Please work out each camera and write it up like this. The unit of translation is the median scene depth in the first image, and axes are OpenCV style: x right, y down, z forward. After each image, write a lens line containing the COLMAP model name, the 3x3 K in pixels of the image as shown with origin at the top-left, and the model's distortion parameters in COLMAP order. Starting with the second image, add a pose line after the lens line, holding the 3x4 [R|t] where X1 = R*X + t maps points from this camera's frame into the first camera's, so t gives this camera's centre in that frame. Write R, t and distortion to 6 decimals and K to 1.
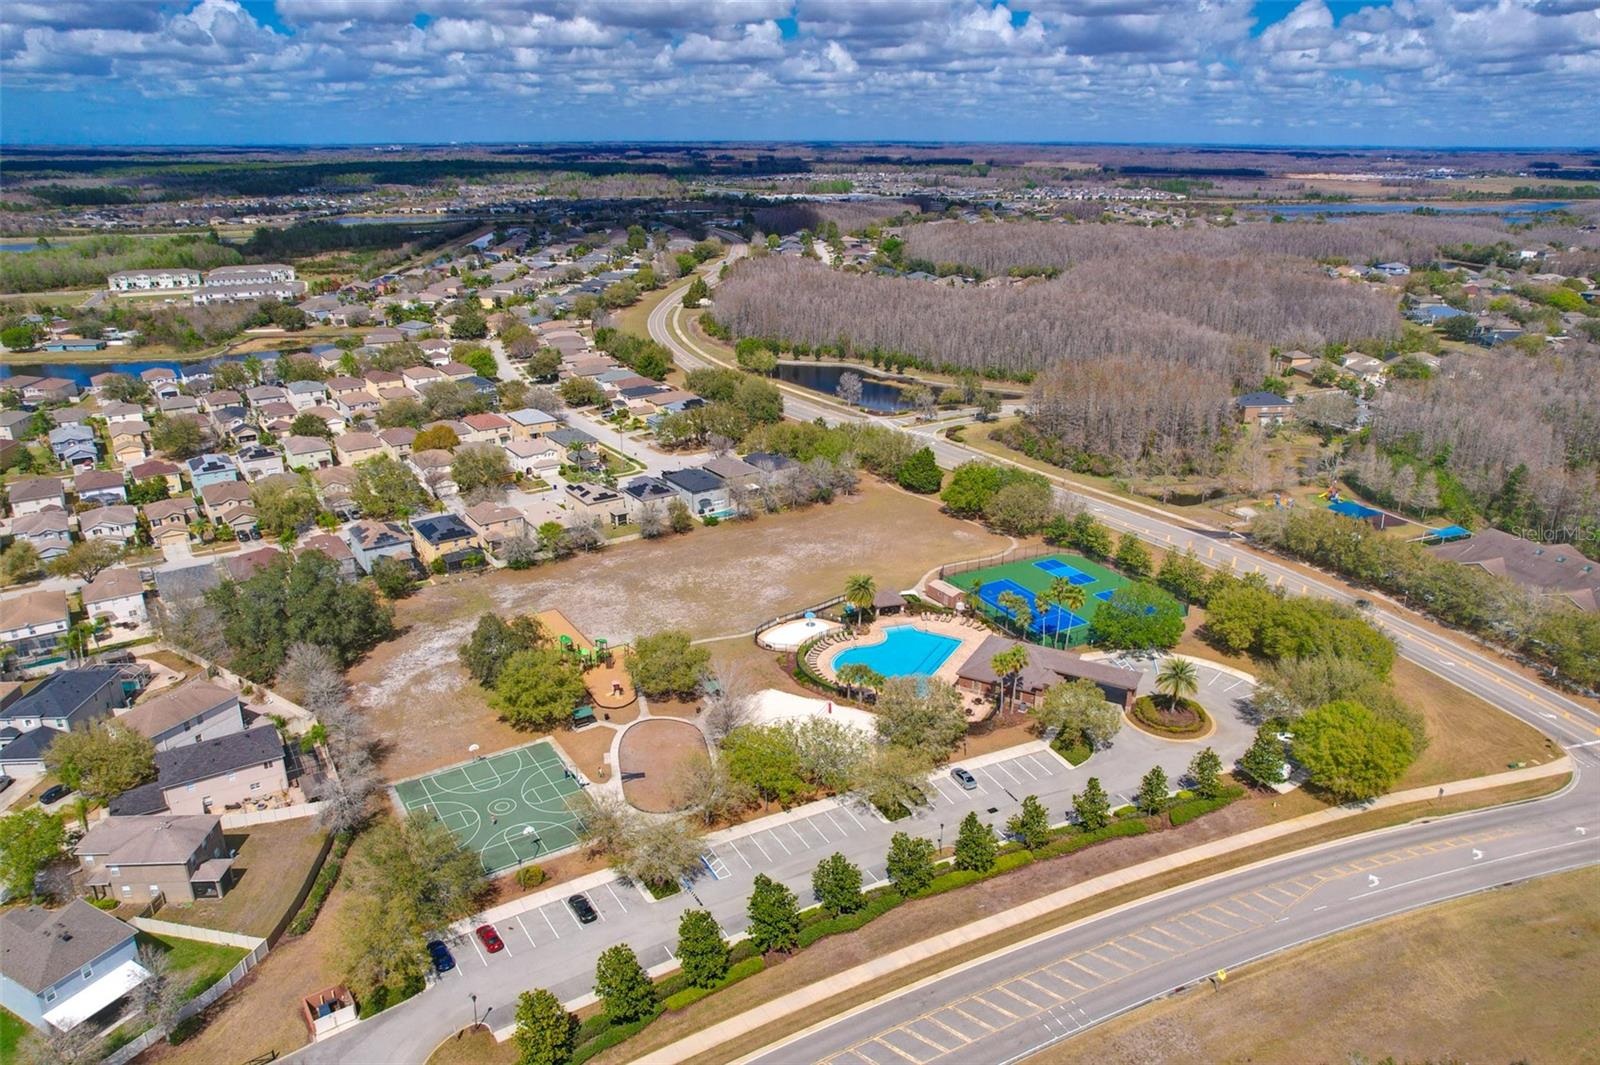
lens RADIAL K [[1073.8, 0, 808.1], [0, 1073.8, 526.6], [0, 0, 1]] dist [-0.081964, 0.081860]
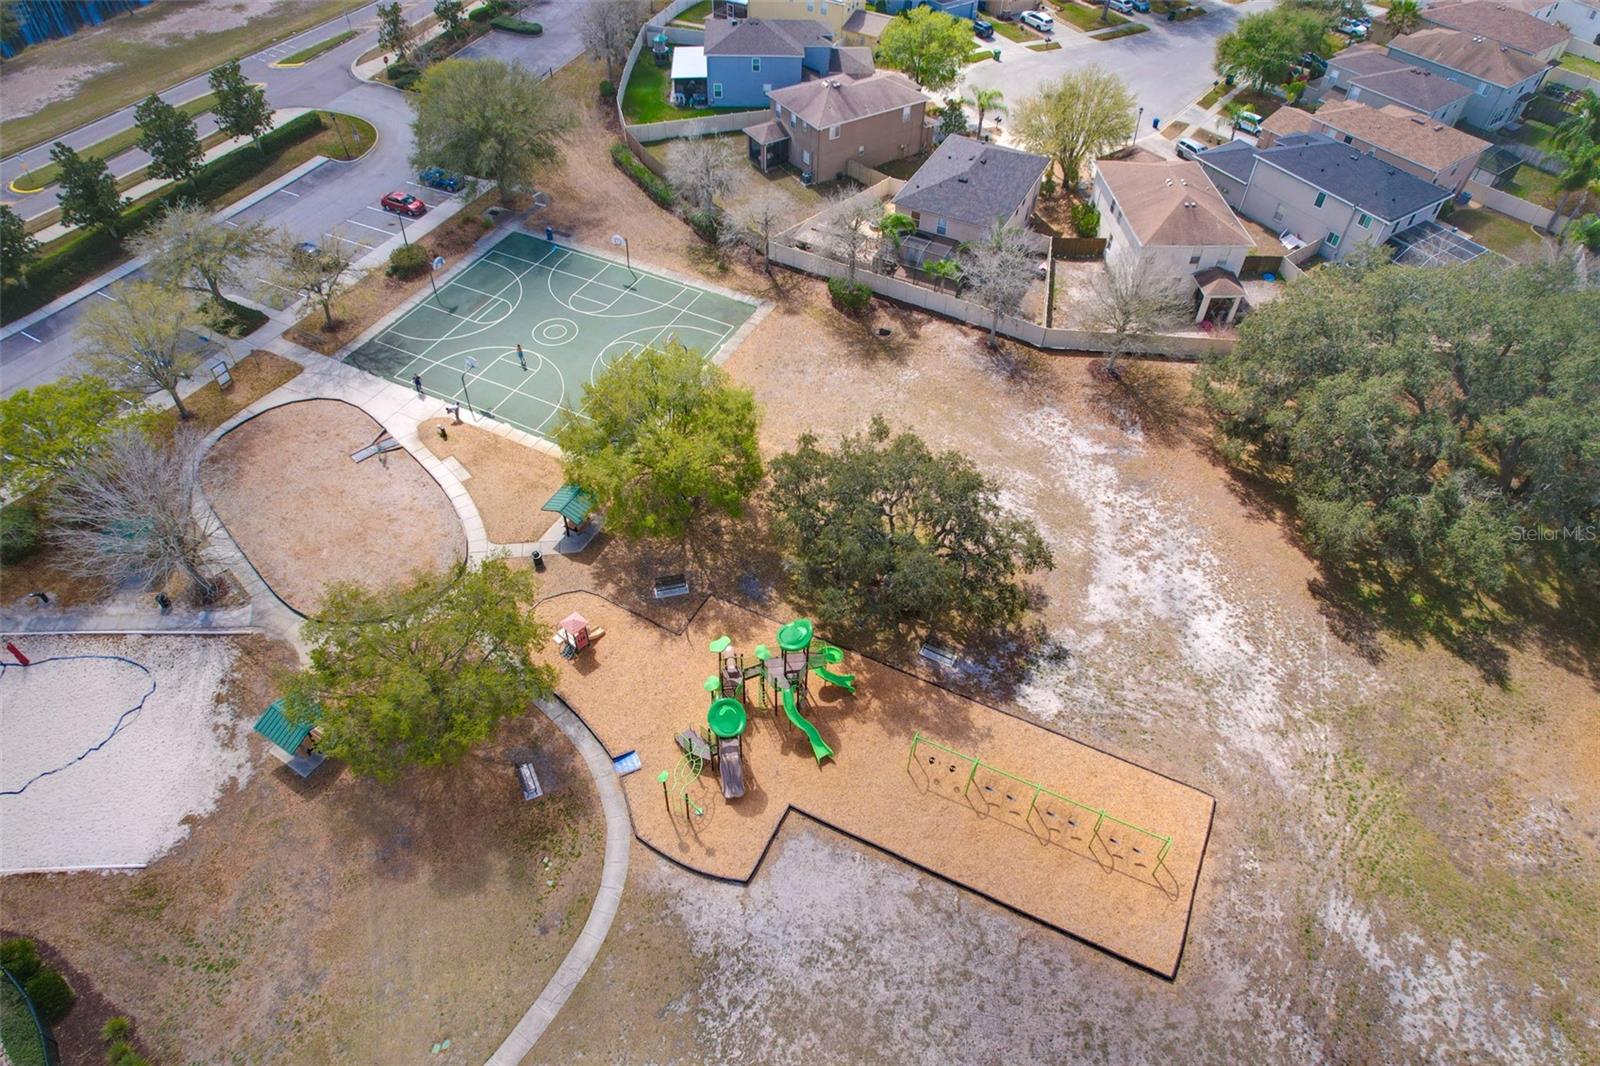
lens RADIAL K [[1073.8, 0, 808.1], [0, 1073.8, 527.1], [0, 0, 1]] dist [-0.081964, 0.081860]
pose [[-0.858178, 0.343847, -0.381182, -0.123735], [-0.205554, 0.450246, 0.868922, -0.214214], [0.470403, 0.824043, -0.315712, 1.179360]]
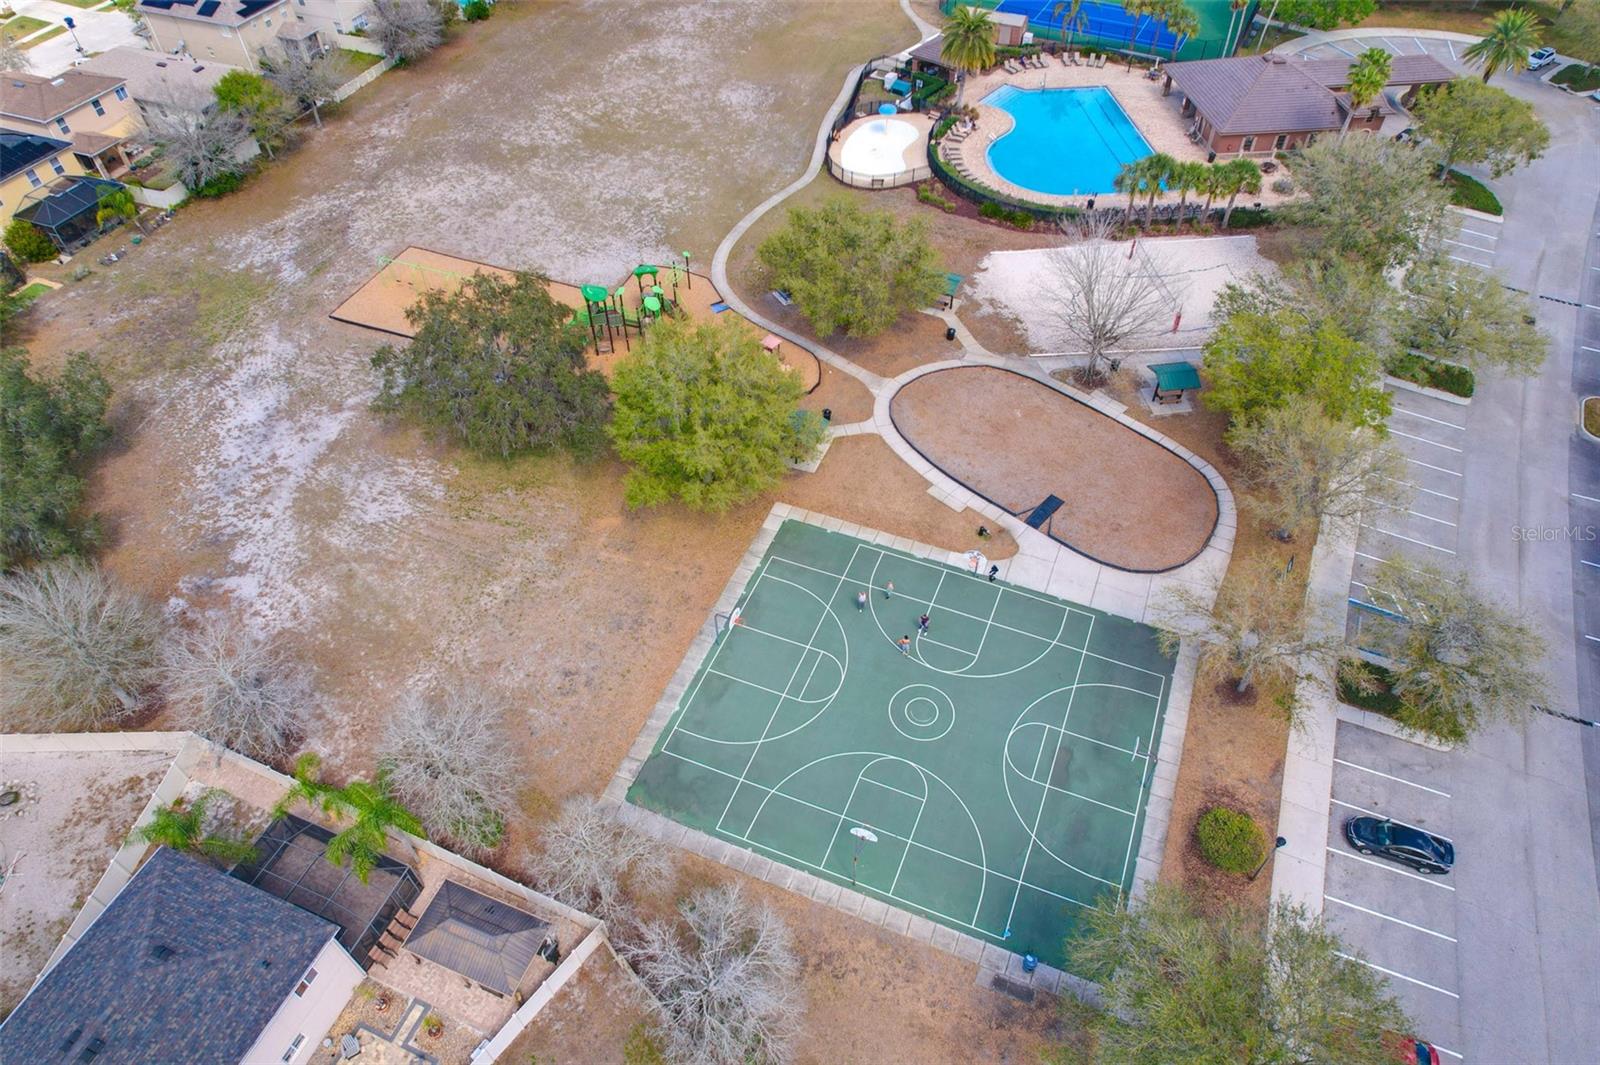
lens RADIAL K [[1026.9, 0, 800.0], [0, 1026.9, 532.5], [0, 0, 1]] dist [-0.037567, 0.001253]
pose [[0.821293, -0.422554, 0.383308, -0.394653], [0.202304, 0.843920, 0.496862, -0.005714], [-0.533432, -0.330524, 0.778591, 0.640490]]
